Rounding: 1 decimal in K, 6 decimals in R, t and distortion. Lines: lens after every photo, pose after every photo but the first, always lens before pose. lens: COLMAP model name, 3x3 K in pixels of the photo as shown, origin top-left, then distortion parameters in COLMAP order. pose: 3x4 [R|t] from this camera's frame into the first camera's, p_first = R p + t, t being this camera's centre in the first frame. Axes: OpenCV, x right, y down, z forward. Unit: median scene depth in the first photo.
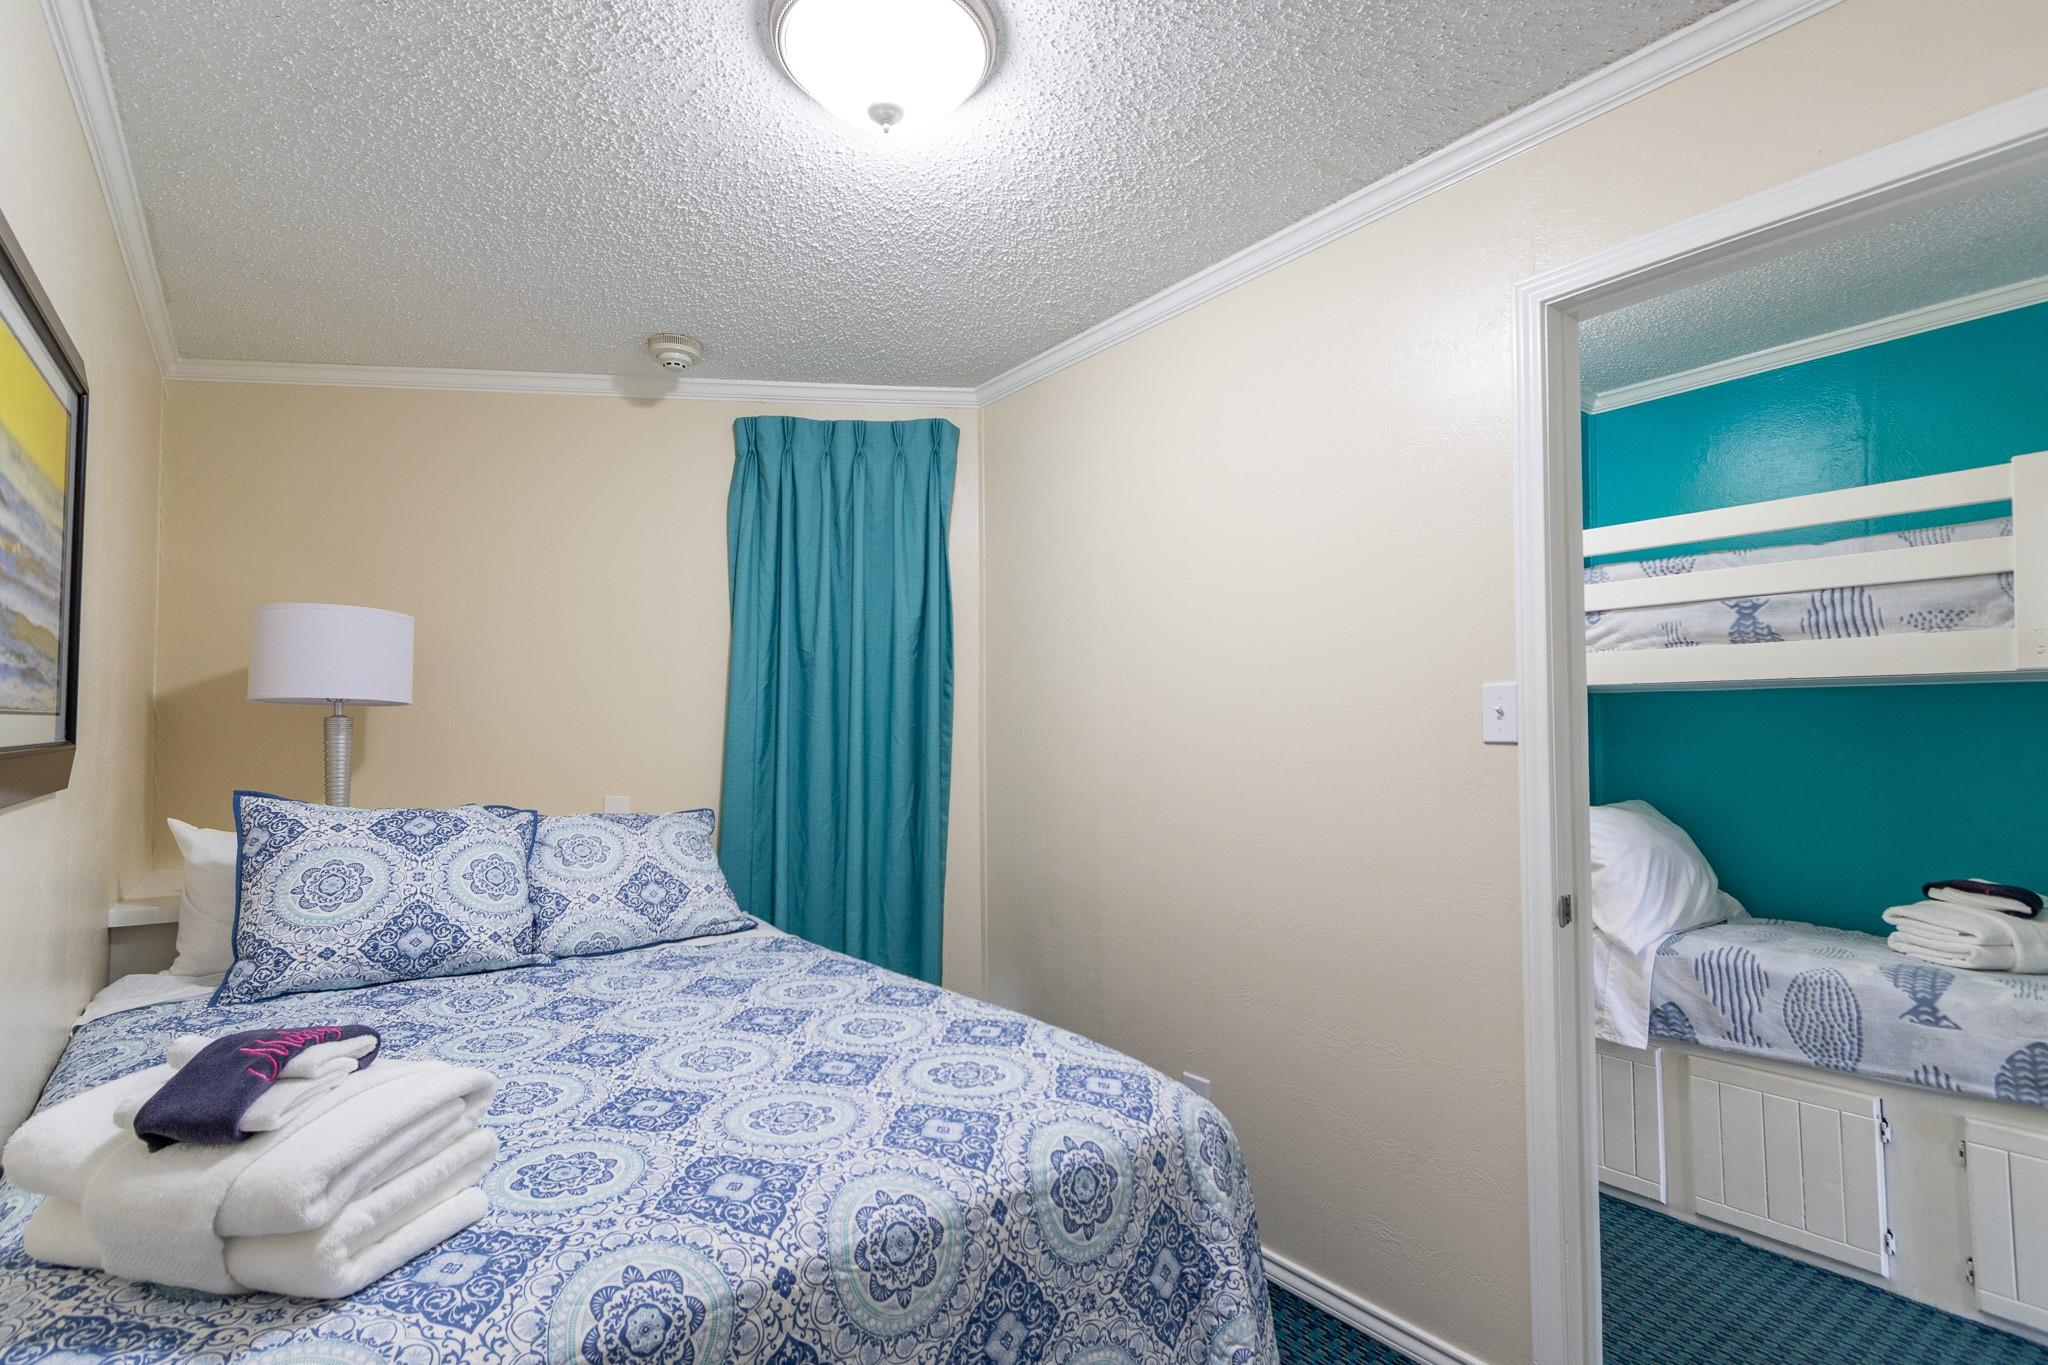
lens RADIAL K [[964.3, 0, 999.0], [0, 964.3, 706.9], [0, 0, 1]] dist [0.008609, -0.001767]
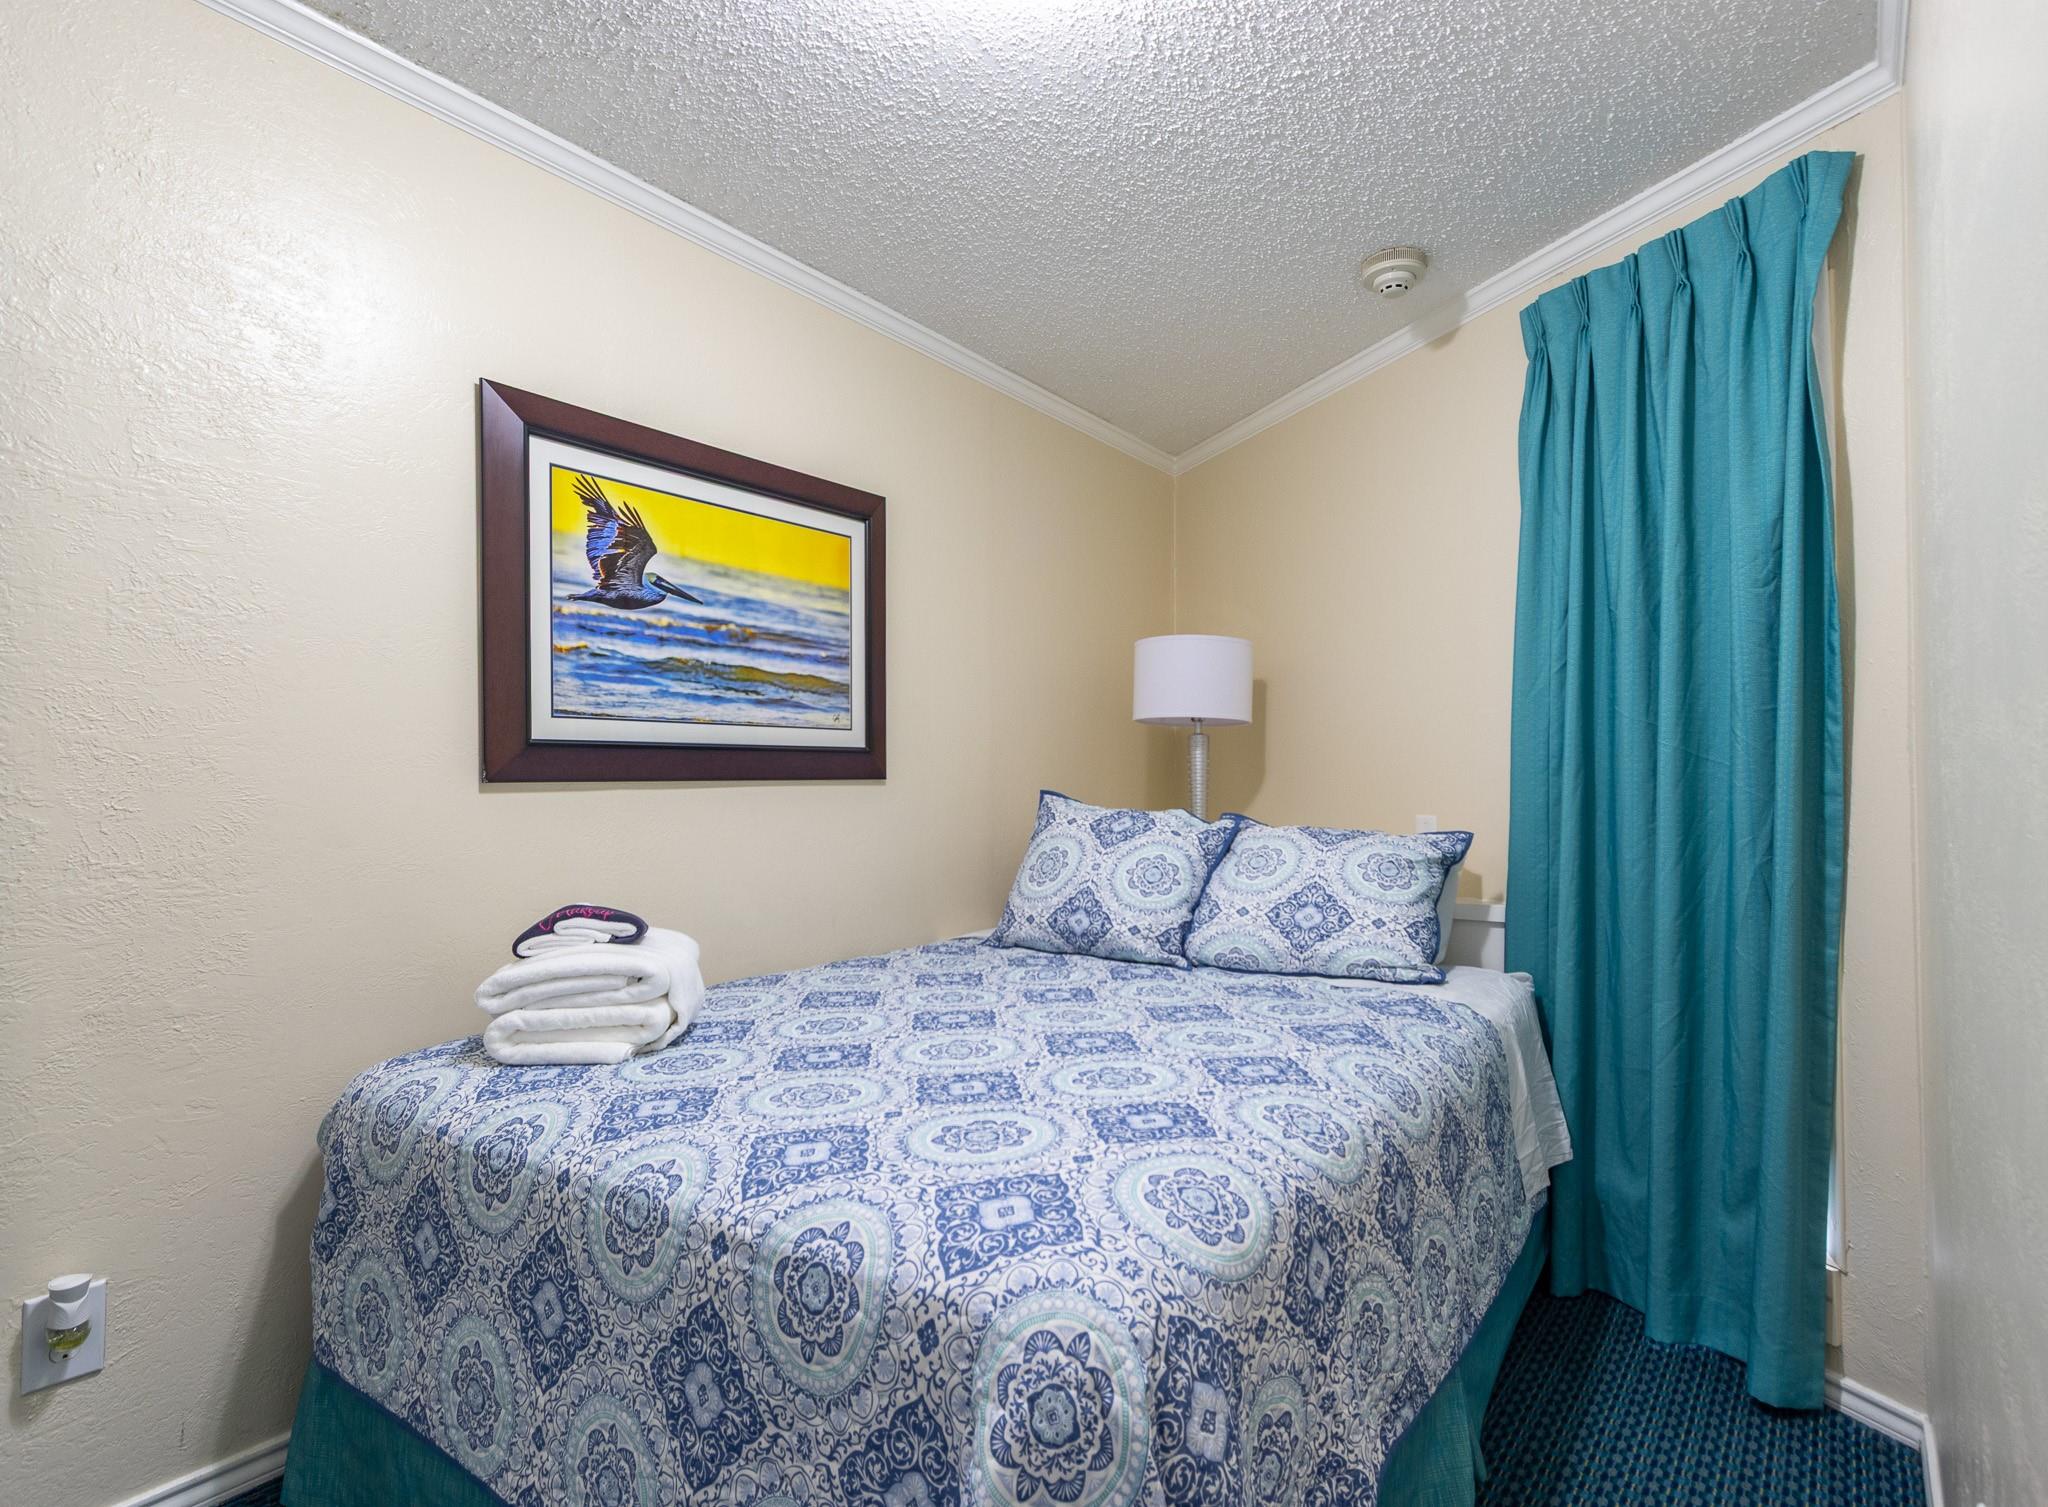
lens RADIAL K [[1033.6, 0, 1023.3], [0, 1033.6, 778.2], [0, 0, 1]] dist [0.008804, -0.000516]
pose [[0.329420, -0.007060, -0.944157, 0.789810], [0.030767, 0.999521, 0.003261, 0.101232], [0.943682, -0.030123, 0.329480, 0.809236]]
